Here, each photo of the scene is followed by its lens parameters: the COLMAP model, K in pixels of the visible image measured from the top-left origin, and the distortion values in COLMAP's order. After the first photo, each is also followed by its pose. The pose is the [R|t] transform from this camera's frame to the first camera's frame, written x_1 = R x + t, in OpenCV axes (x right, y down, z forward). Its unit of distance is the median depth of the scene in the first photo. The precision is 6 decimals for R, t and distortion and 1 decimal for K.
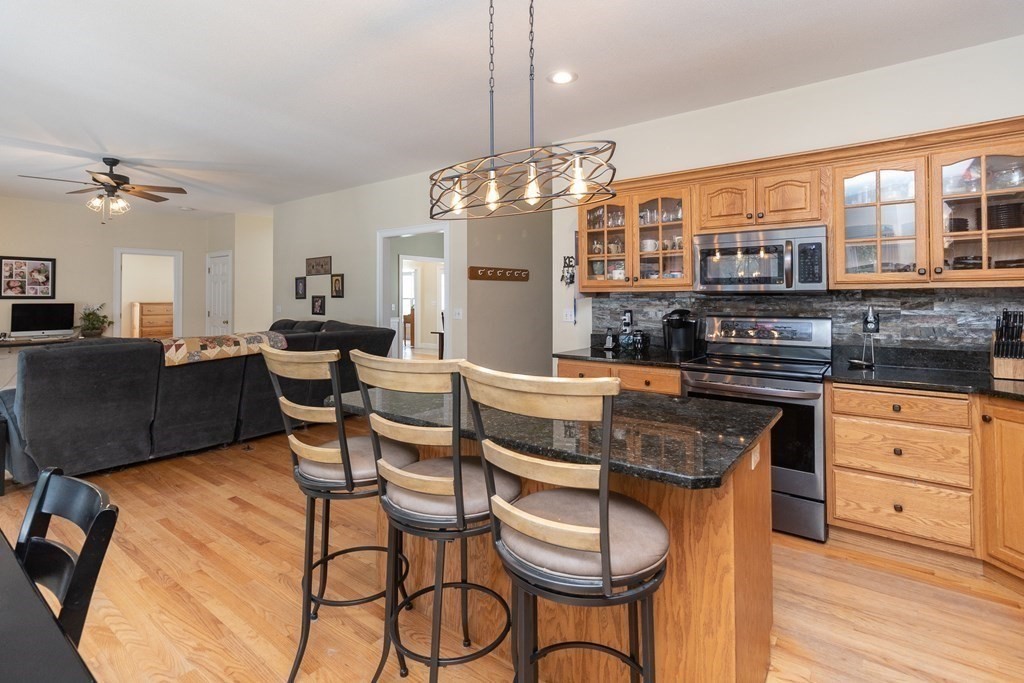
lens RADIAL K [[478.7, 0, 509.7], [0, 478.7, 290.5], [0, 0, 1]] dist [0.000014, -0.000150]
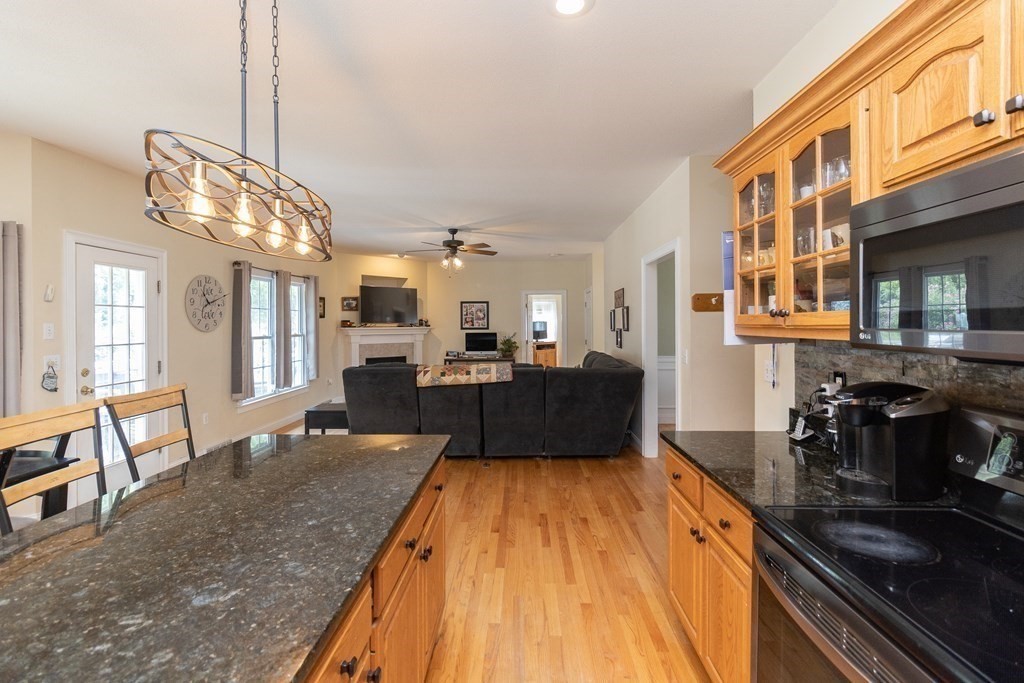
lens RADIAL K [[475.7, 0, 519.2], [0, 475.7, 324.0], [0, 0, 1]] dist [0.002243, -0.000726]
pose [[0.589101, -0.000561, -0.808059, 0.363583], [0.012788, 0.999881, 0.008628, -0.014221], [0.807958, -0.015416, 0.589038, 0.346967]]
